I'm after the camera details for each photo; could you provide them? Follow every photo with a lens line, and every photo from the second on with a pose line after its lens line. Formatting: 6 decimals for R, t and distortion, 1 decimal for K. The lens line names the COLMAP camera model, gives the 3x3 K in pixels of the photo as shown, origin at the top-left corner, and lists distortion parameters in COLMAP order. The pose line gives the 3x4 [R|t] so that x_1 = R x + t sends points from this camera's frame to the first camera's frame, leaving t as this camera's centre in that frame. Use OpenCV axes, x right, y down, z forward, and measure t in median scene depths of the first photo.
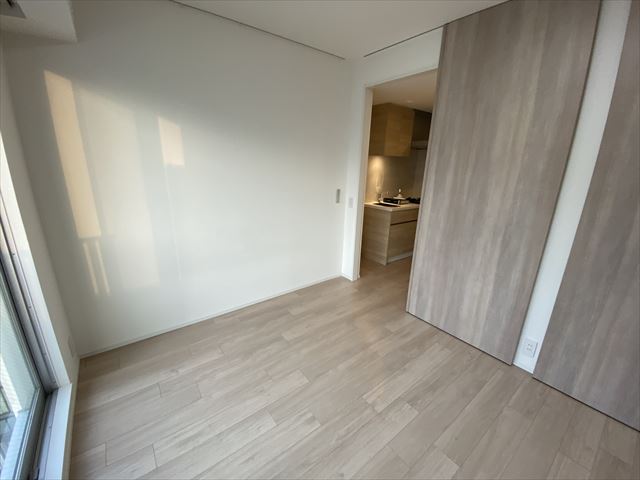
lens RADIAL K [[257.9, 0, 319.6], [0, 257.9, 237.3], [0, 0, 1]] dist [0.031326, -0.025166]
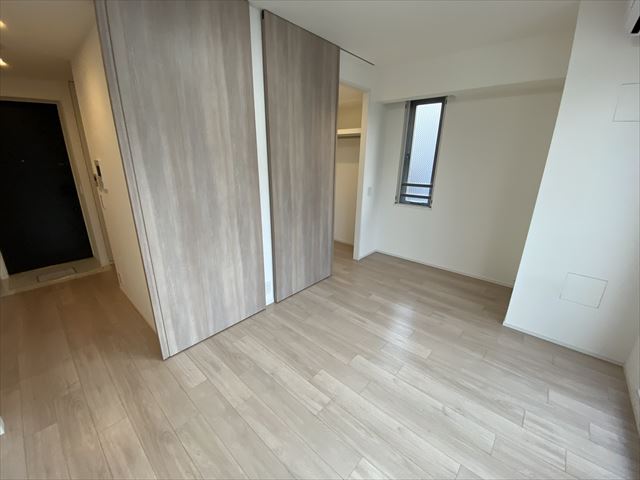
lens RADIAL K [[257.9, 0, 319.6], [0, 257.9, 237.3], [0, 0, 1]] dist [0.031326, -0.025166]
pose [[-0.194400, -0.318565, 0.927753, -0.406787], [0.244036, 0.900353, 0.360292, -0.229413], [-0.950082, 0.296445, -0.097287, 0.746282]]
